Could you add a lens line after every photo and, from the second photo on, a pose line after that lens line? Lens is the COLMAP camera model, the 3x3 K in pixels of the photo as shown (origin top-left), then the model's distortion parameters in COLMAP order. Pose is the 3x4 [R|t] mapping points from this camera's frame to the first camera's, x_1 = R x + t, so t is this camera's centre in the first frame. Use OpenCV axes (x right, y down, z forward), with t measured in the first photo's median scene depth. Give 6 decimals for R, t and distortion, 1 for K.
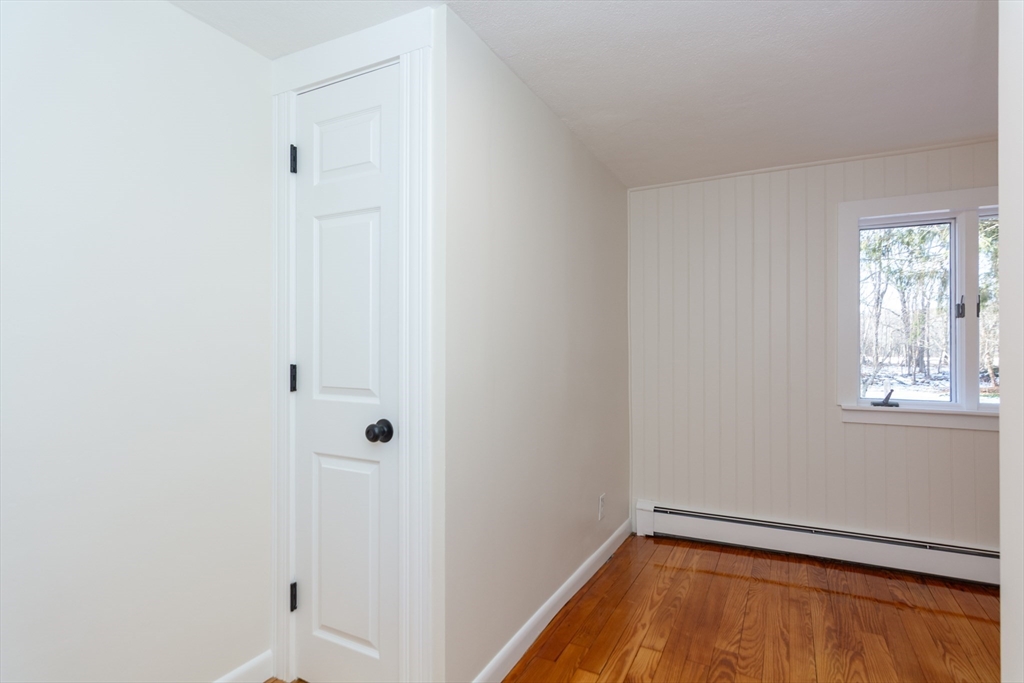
lens RADIAL K [[500.5, 0, 516.6], [0, 500.5, 343.1], [0, 0, 1]] dist [0.001046, 0.000688]
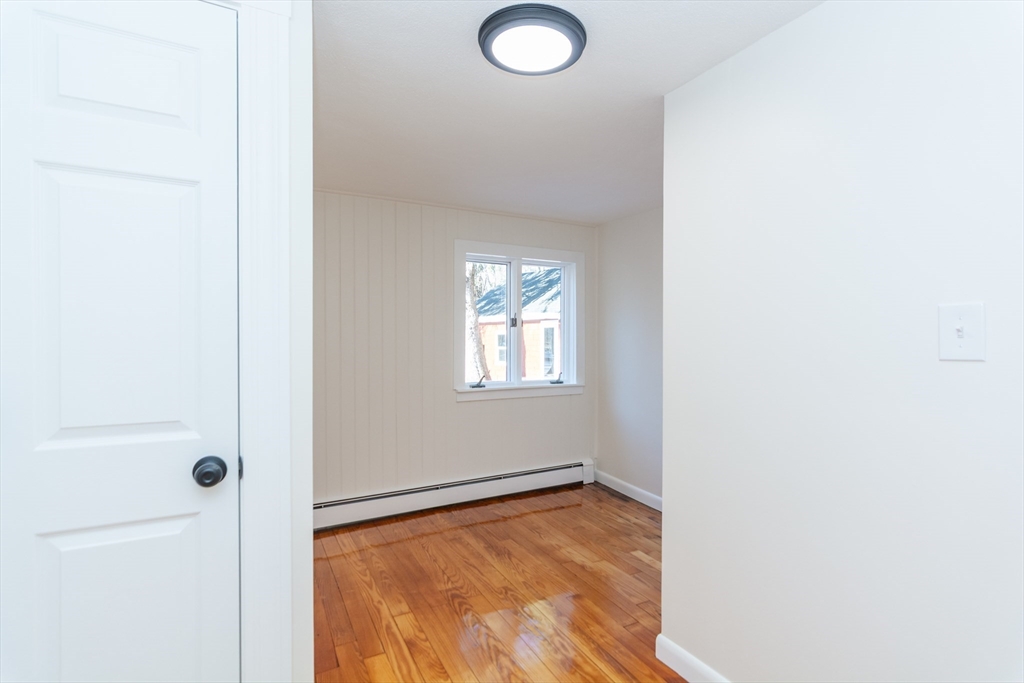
lens RADIAL K [[500.5, 0, 516.6], [0, 500.5, 343.1], [0, 0, 1]] dist [0.001046, 0.000688]
pose [[0.574185, -0.008288, 0.818683, -0.458909], [-0.008164, 0.999841, 0.015848, -0.030207], [-0.818685, -0.015783, 0.574026, 0.117006]]
